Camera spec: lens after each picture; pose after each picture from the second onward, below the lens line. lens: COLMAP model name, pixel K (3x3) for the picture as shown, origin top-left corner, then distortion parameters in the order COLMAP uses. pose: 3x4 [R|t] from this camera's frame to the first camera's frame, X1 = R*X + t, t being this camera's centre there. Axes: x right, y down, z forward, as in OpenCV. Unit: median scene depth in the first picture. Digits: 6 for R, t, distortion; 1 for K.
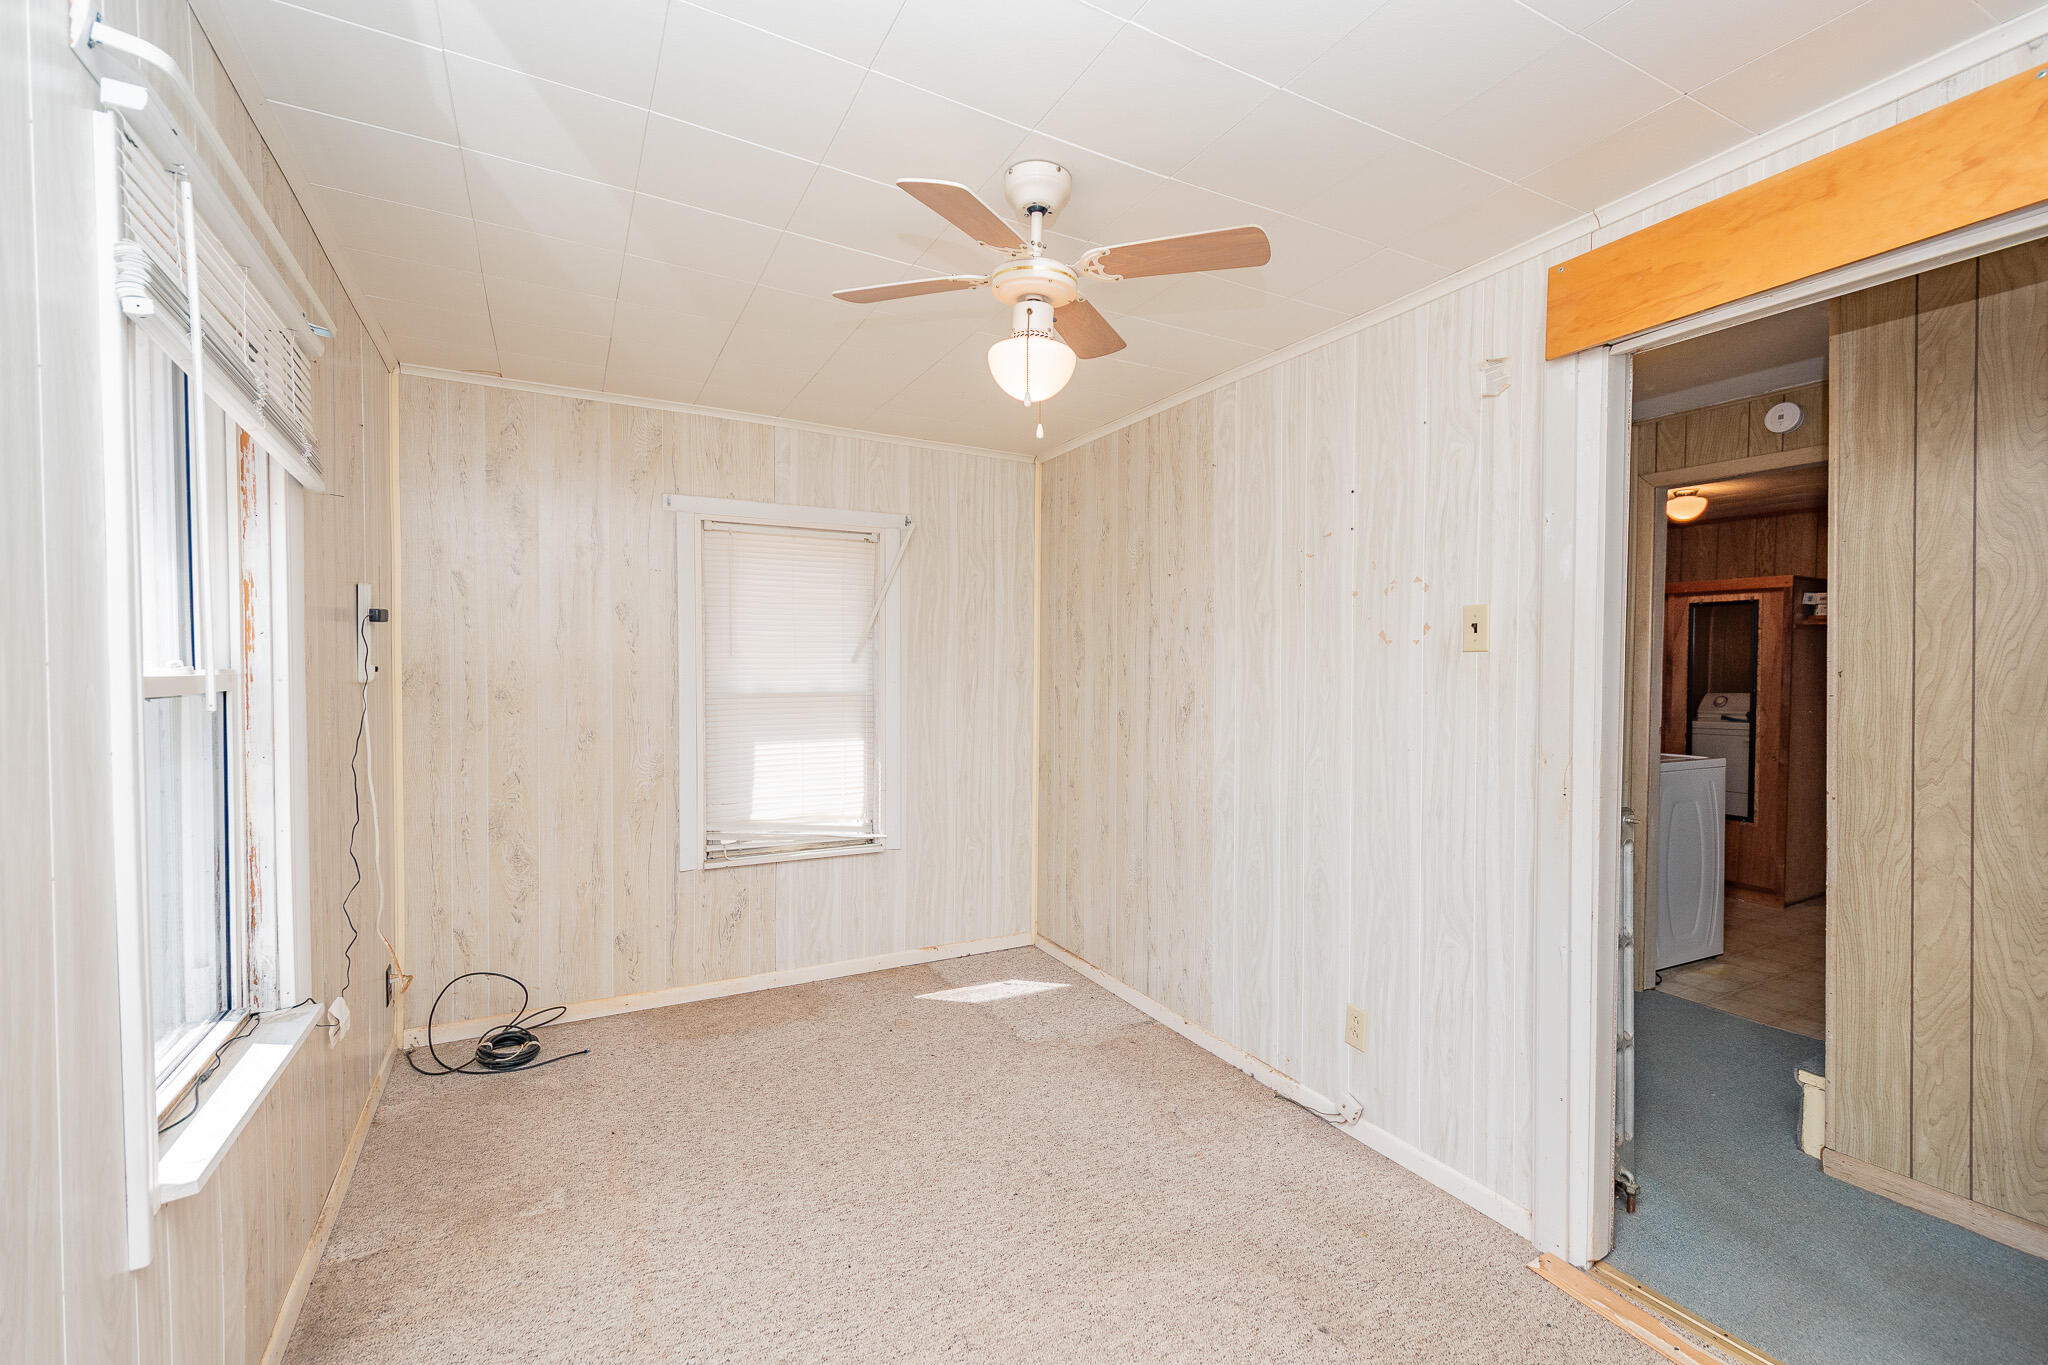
lens RADIAL K [[902.3, 0, 1035.5], [0, 902.3, 690.4], [0, 0, 1]] dist [0.024245, -0.008865]
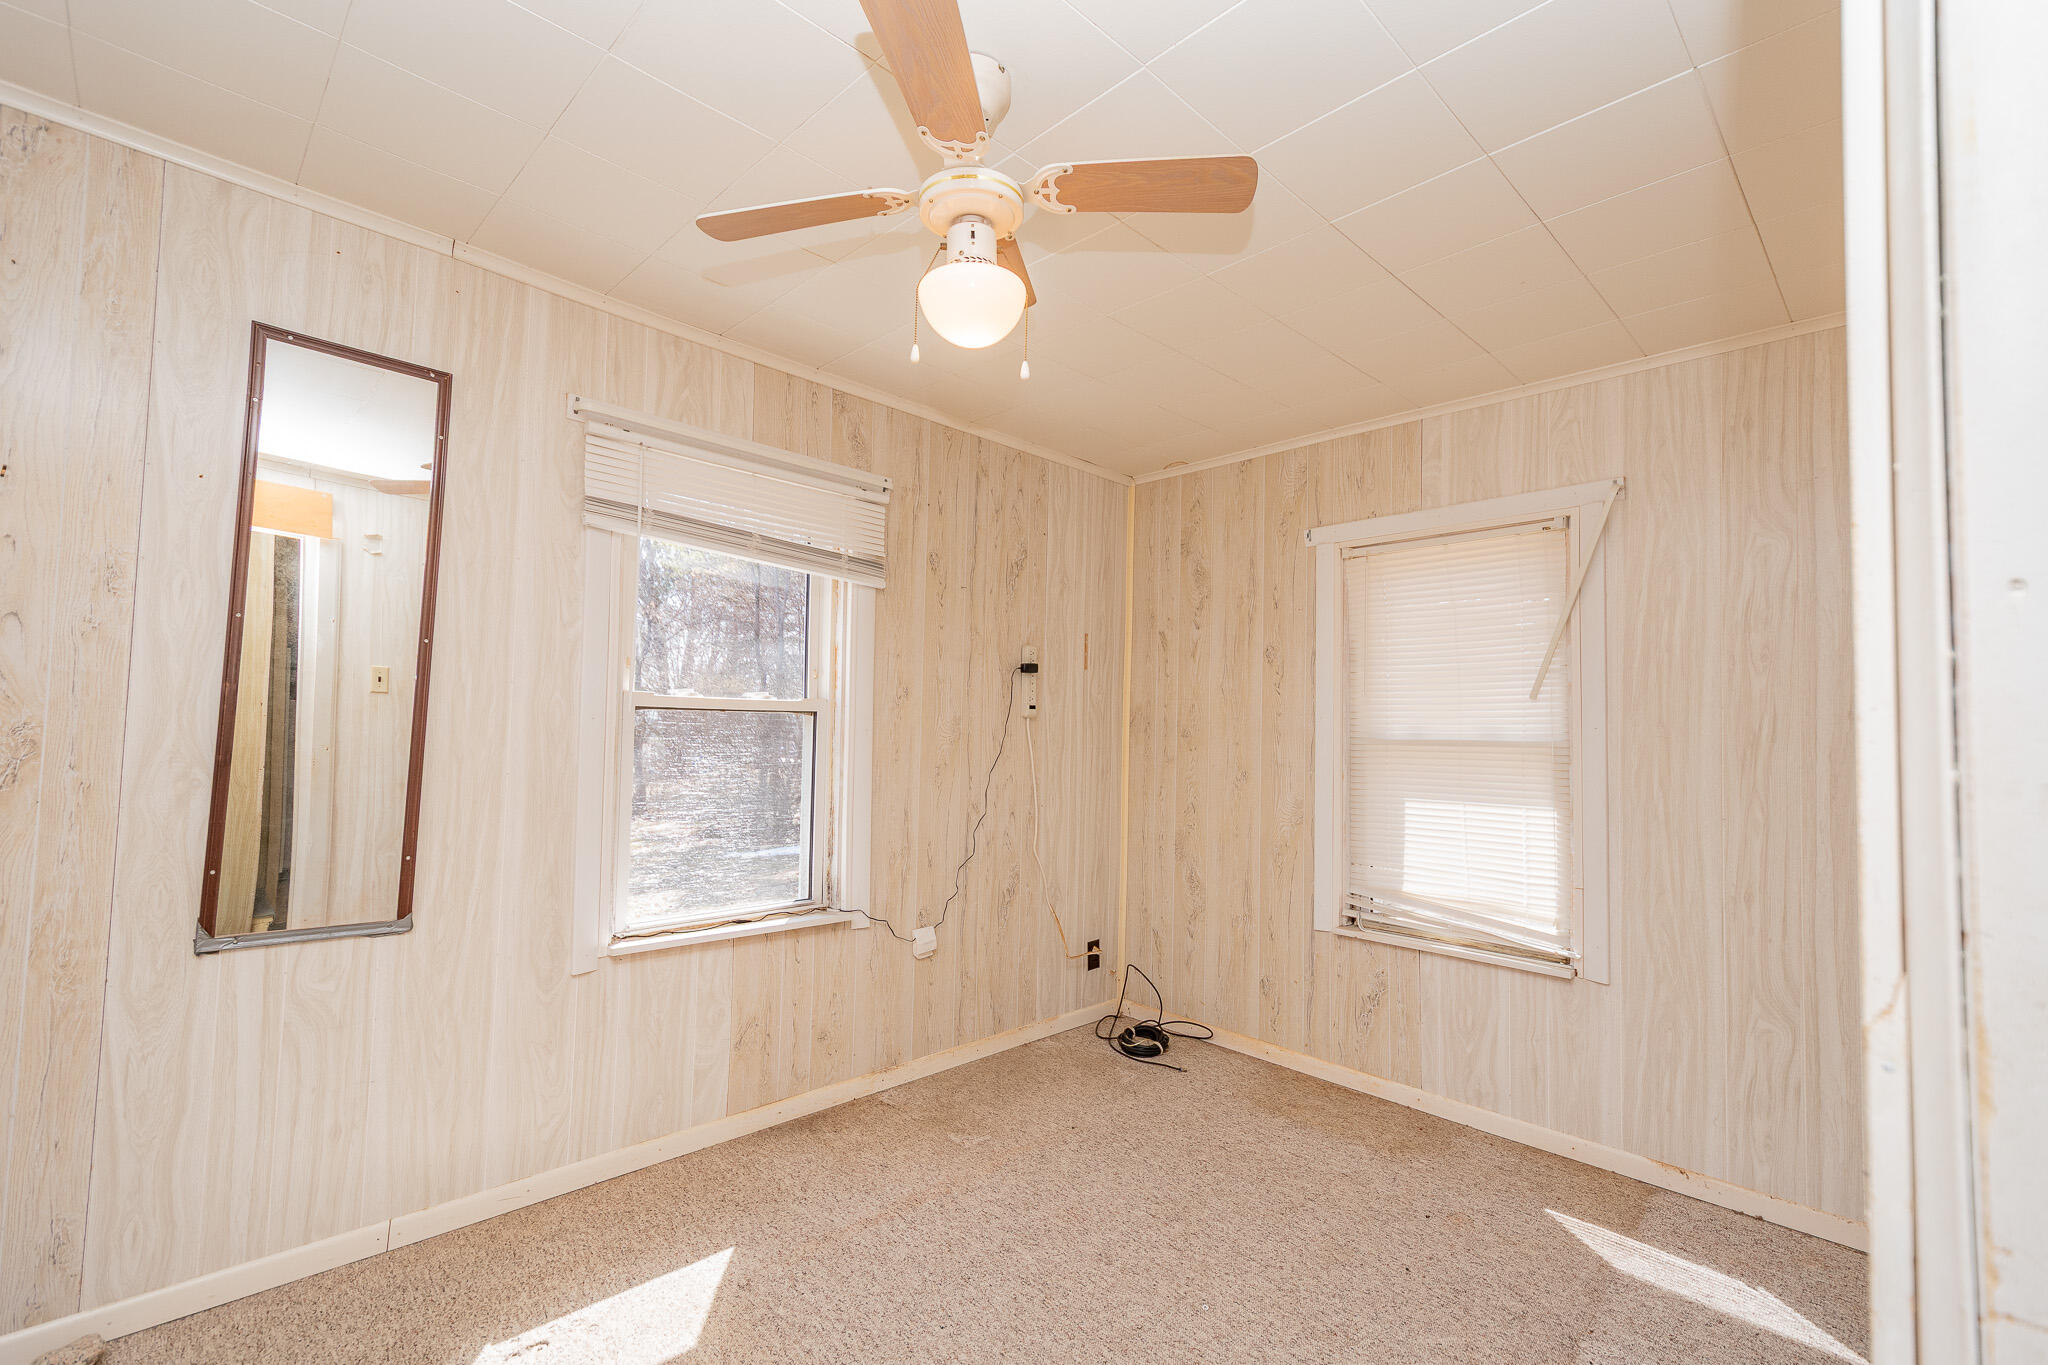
lens RADIAL K [[902.3, 0, 1035.5], [0, 902.3, 690.4], [0, 0, 1]] dist [0.024245, -0.008865]
pose [[0.262415, -0.039138, -0.964161, 0.428925], [-0.039682, 0.997894, -0.051308, 0.014996], [0.964139, 0.051724, 0.260309, 0.467931]]
